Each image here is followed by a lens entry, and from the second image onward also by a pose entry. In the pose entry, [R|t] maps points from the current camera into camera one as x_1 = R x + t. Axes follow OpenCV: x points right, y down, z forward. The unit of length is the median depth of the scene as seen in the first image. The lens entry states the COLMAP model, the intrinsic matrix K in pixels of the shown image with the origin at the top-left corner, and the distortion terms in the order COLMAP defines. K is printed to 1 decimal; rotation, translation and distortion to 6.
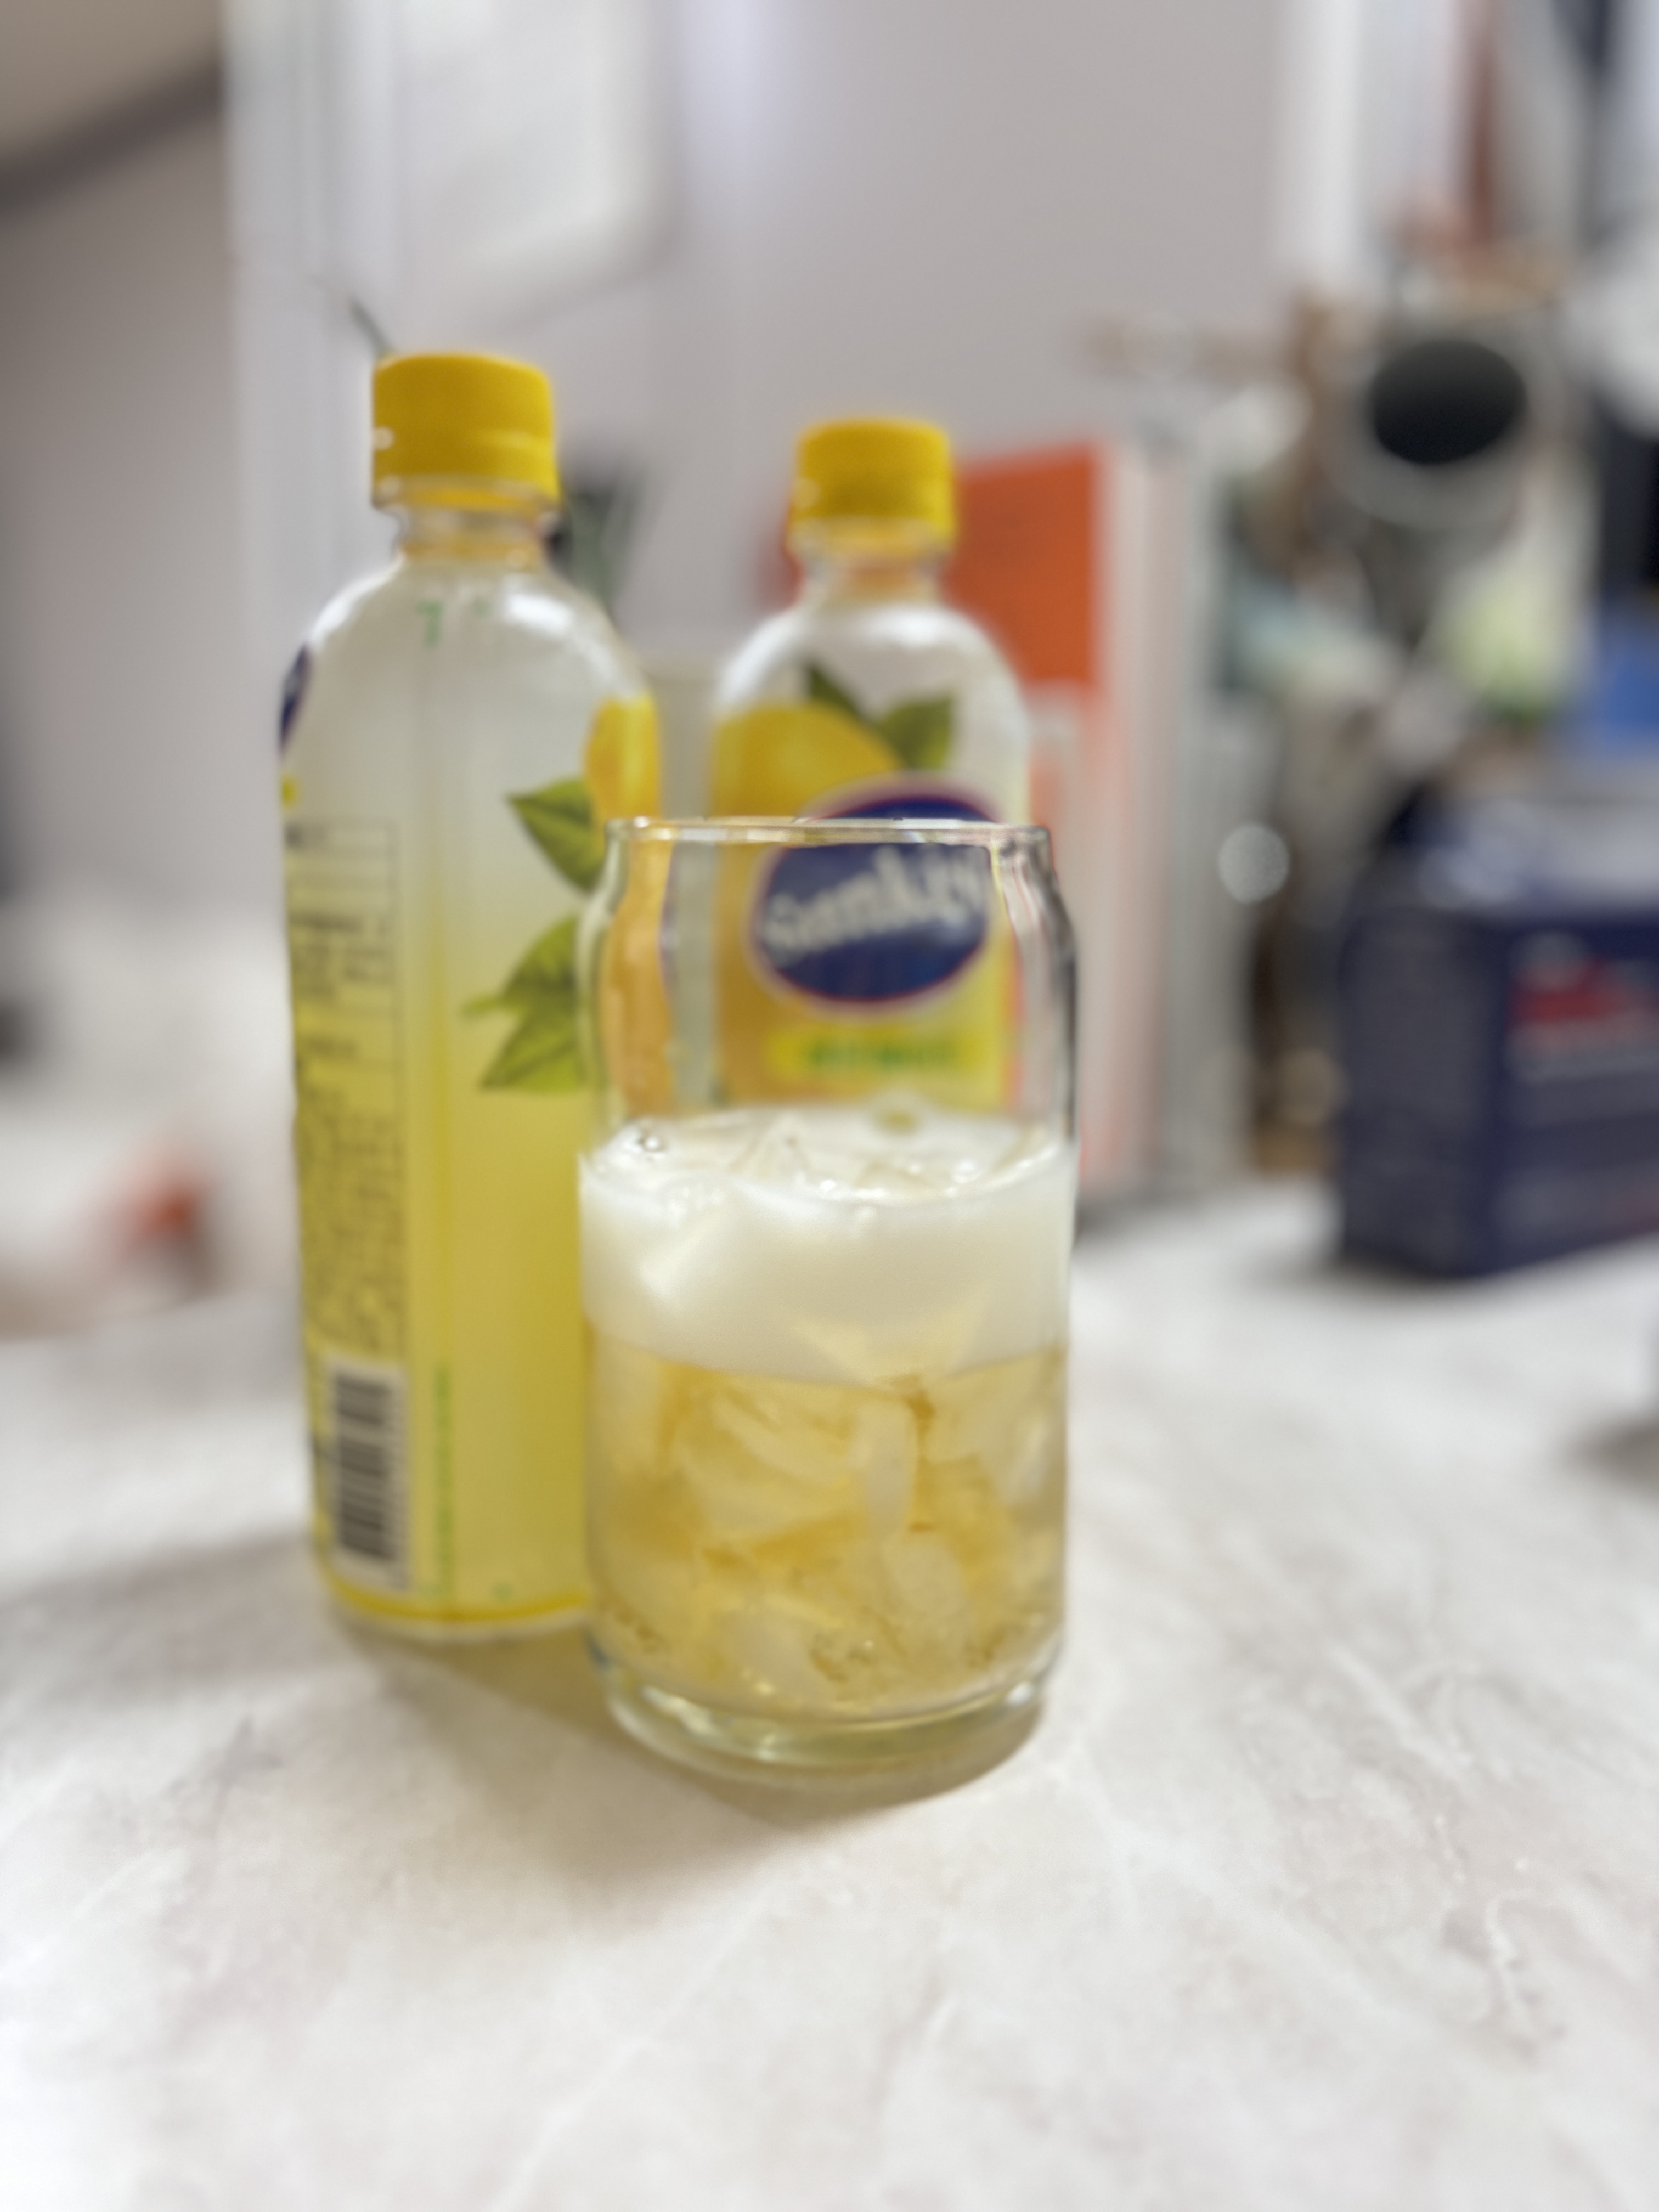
lens RADIAL K [[1726.1, 0, 827.9], [0, 1726.1, 1087.3], [0, 0, 1]] dist [0.016216, -0.060253]
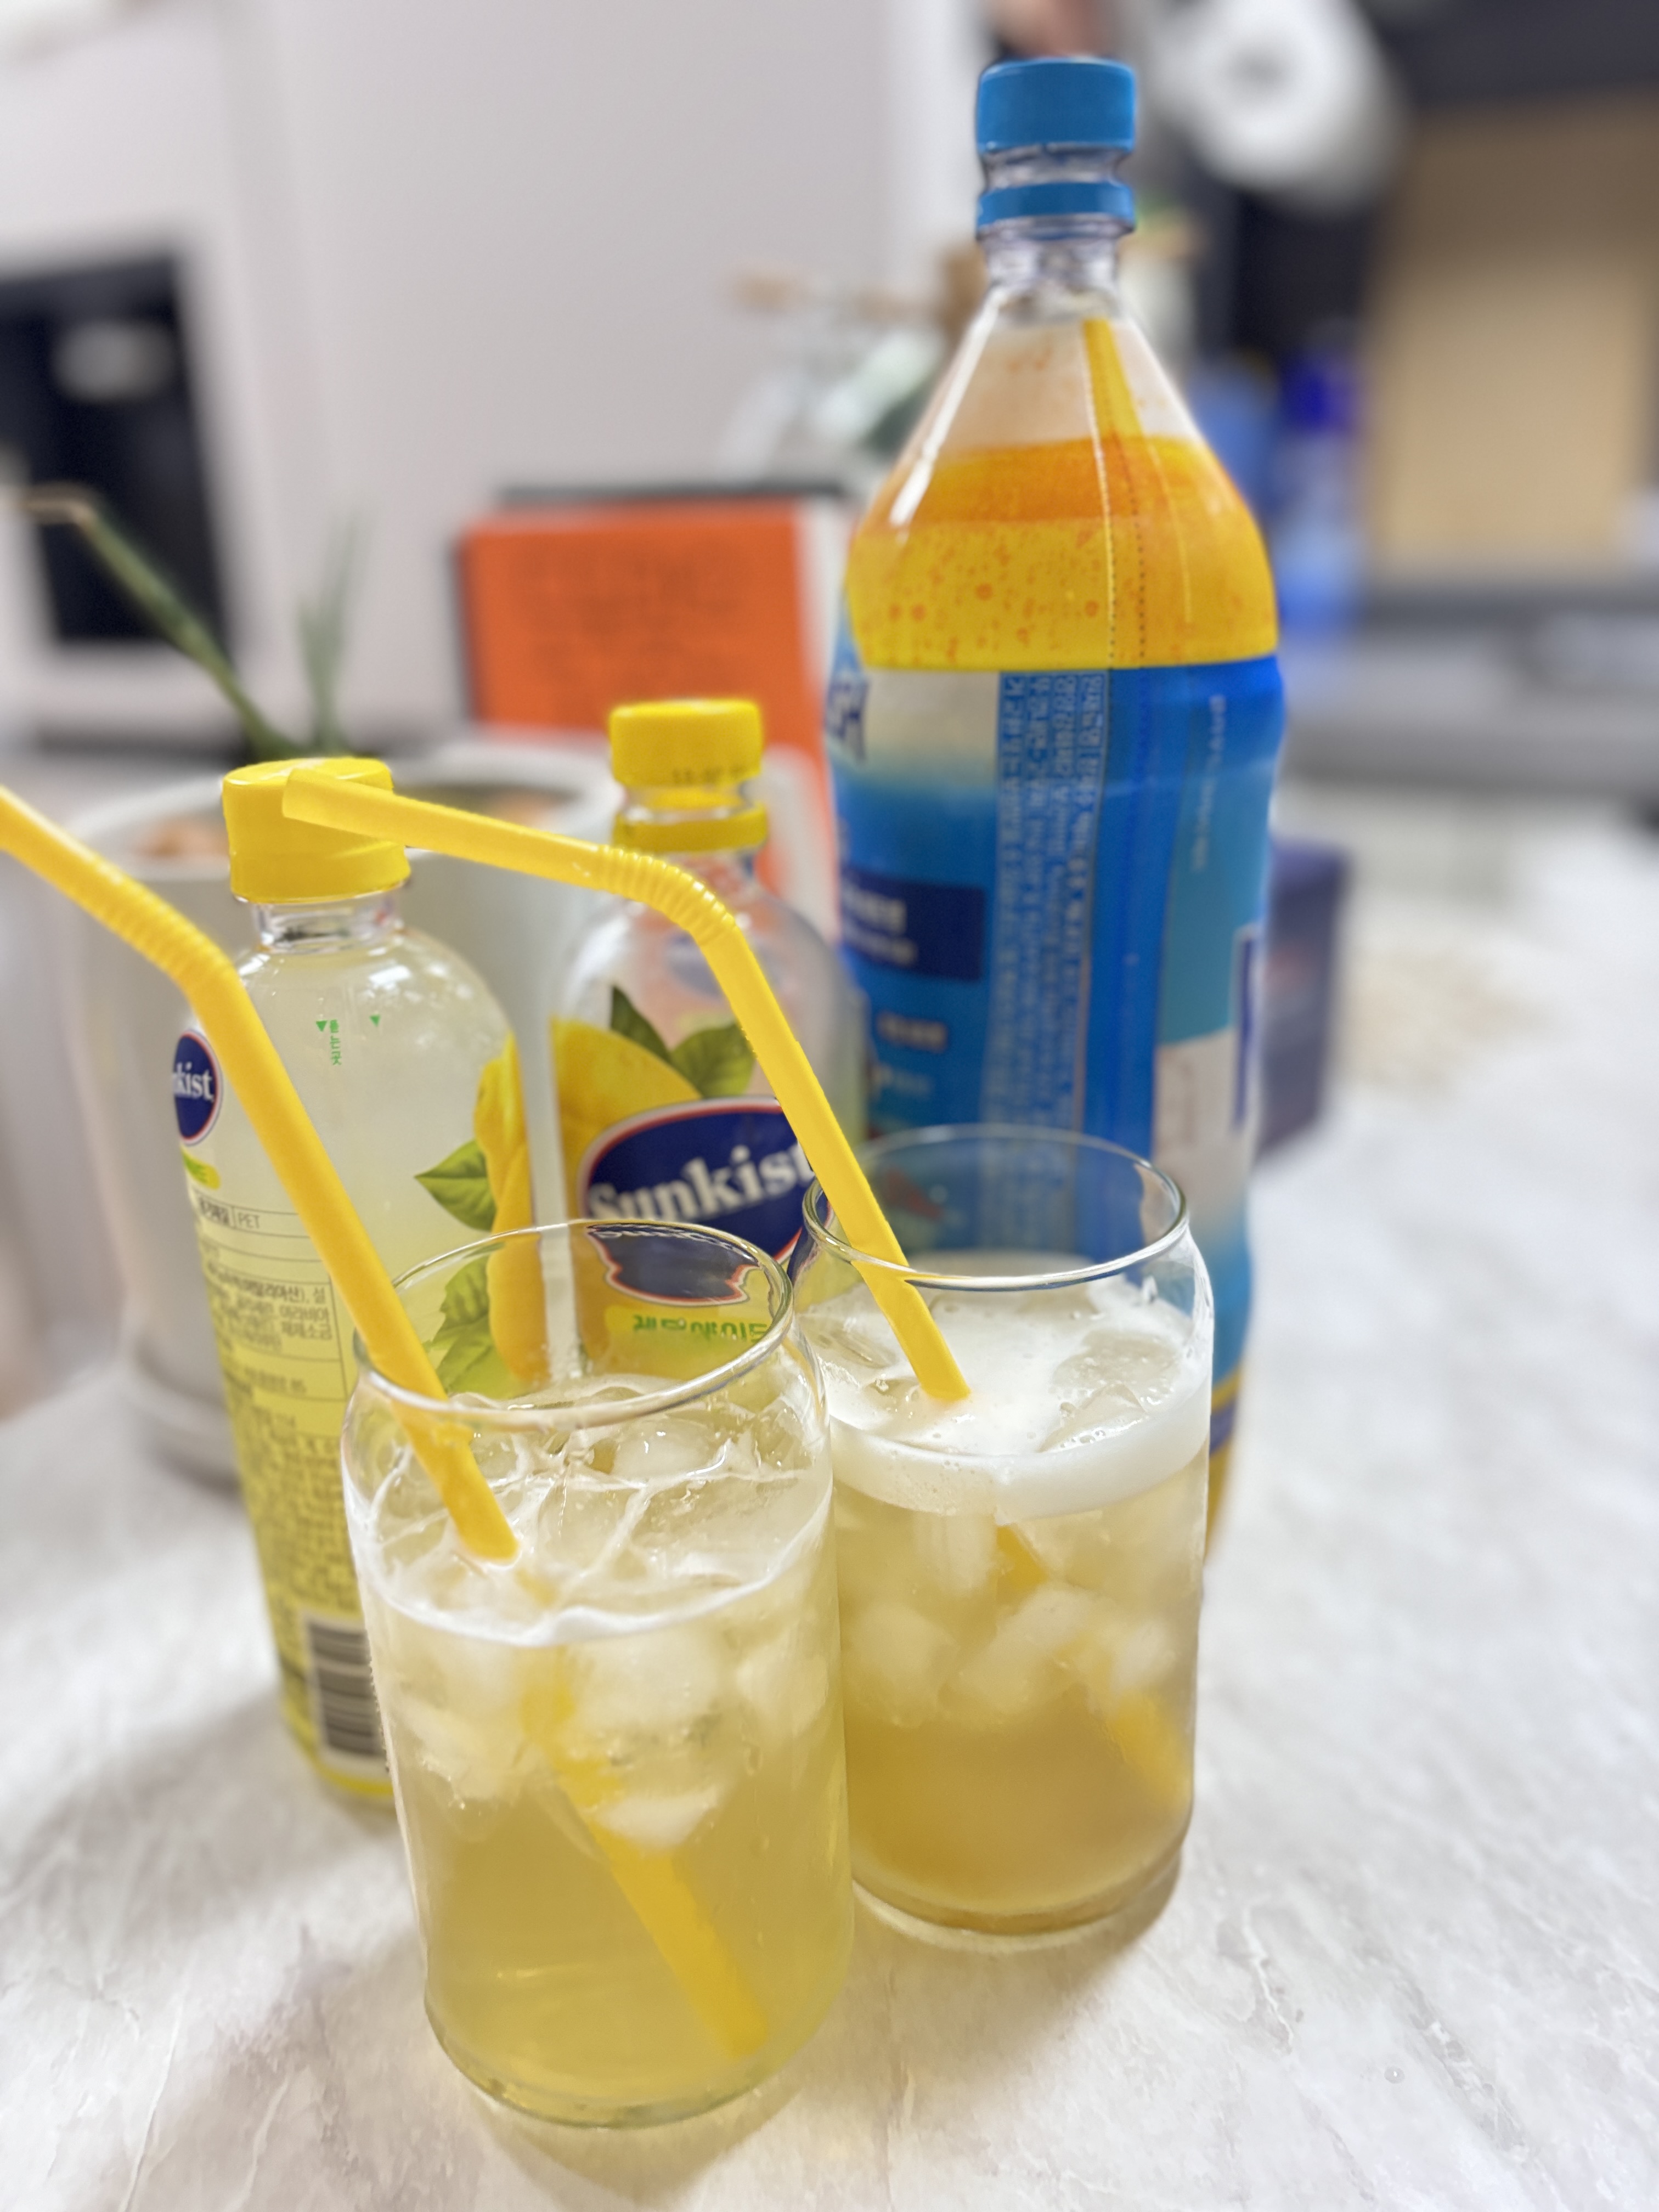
lens RADIAL K [[1726.1, 0, 852.7], [0, 1726.1, 1105.8], [0, 0, 1]] dist [0.016216, -0.060253]
pose [[0.971295, -0.117592, 0.206782, -0.167693], [0.073081, 0.974743, 0.211034, -0.541413], [-0.226375, -0.189865, 0.955356, -0.206544]]
